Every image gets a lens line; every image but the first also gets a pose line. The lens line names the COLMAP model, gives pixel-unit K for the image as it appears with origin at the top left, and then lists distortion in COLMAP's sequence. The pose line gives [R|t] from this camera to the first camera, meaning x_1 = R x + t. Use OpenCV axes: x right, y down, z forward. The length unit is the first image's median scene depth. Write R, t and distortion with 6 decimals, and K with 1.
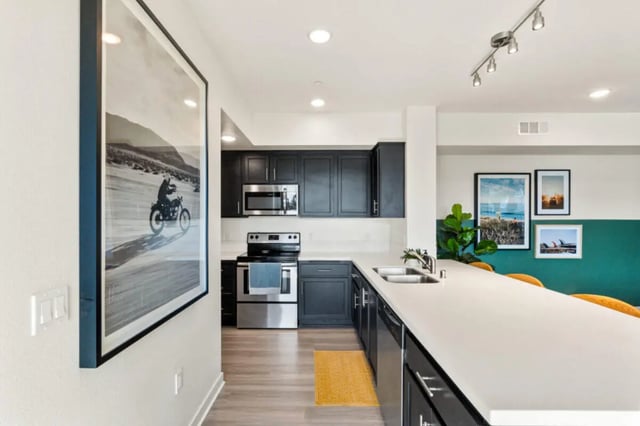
lens RADIAL K [[295.3, 0, 314.8], [0, 295.3, 219.4], [0, 0, 1]] dist [-0.004702, 0.002591]
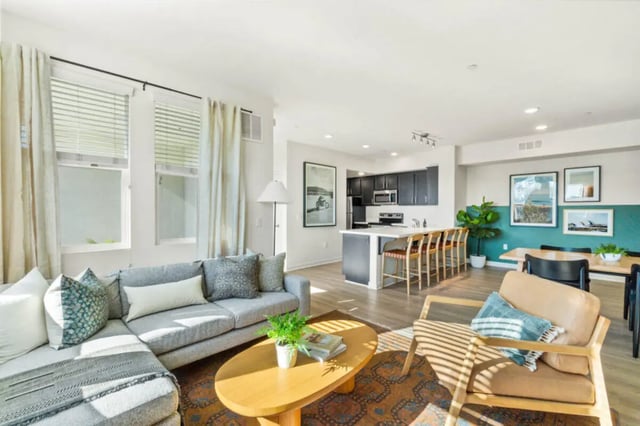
lens RADIAL K [[279.8, 0, 315.9], [0, 279.8, 213.3], [0, 0, 1]] dist [-0.001252, 0.002229]
pose [[0.699853, 0.010025, -0.714217, 0.975219], [-0.005592, 0.999948, 0.008557, 0.035917], [0.714265, -0.001995, 0.699872, -0.798749]]
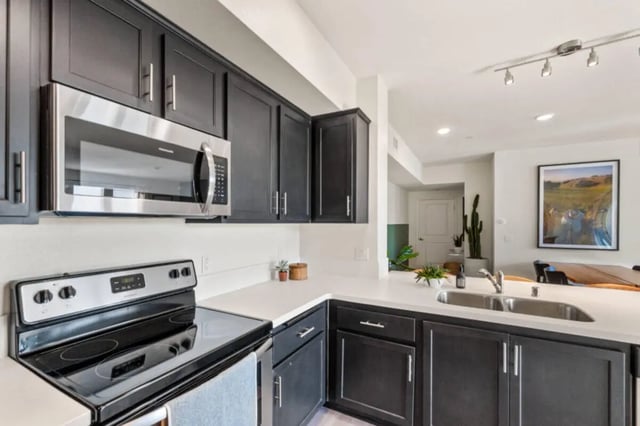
lens RADIAL K [[279.8, 0, 316.7], [0, 279.8, 224.6], [0, 0, 1]] dist [-0.001252, 0.002229]
pose [[0.474357, -0.005207, 0.880317, -0.347995], [-0.000463, 0.999981, 0.006164, -0.006501], [-0.880332, -0.003331, 0.474346, 0.731157]]
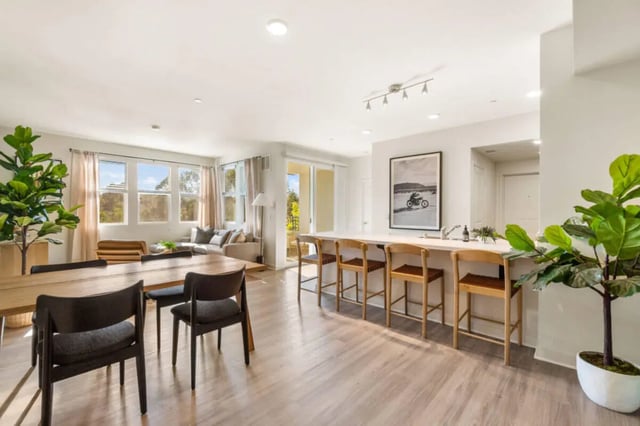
lens RADIAL K [[279.8, 0, 310.9], [0, 279.8, 213.8], [0, 0, 1]] dist [-0.001252, 0.002229]
pose [[-0.691812, 0.007641, -0.722037, 1.165034], [-0.003694, 0.999893, 0.014121, 0.032655], [0.722068, 0.012436, -0.691710, 0.979338]]
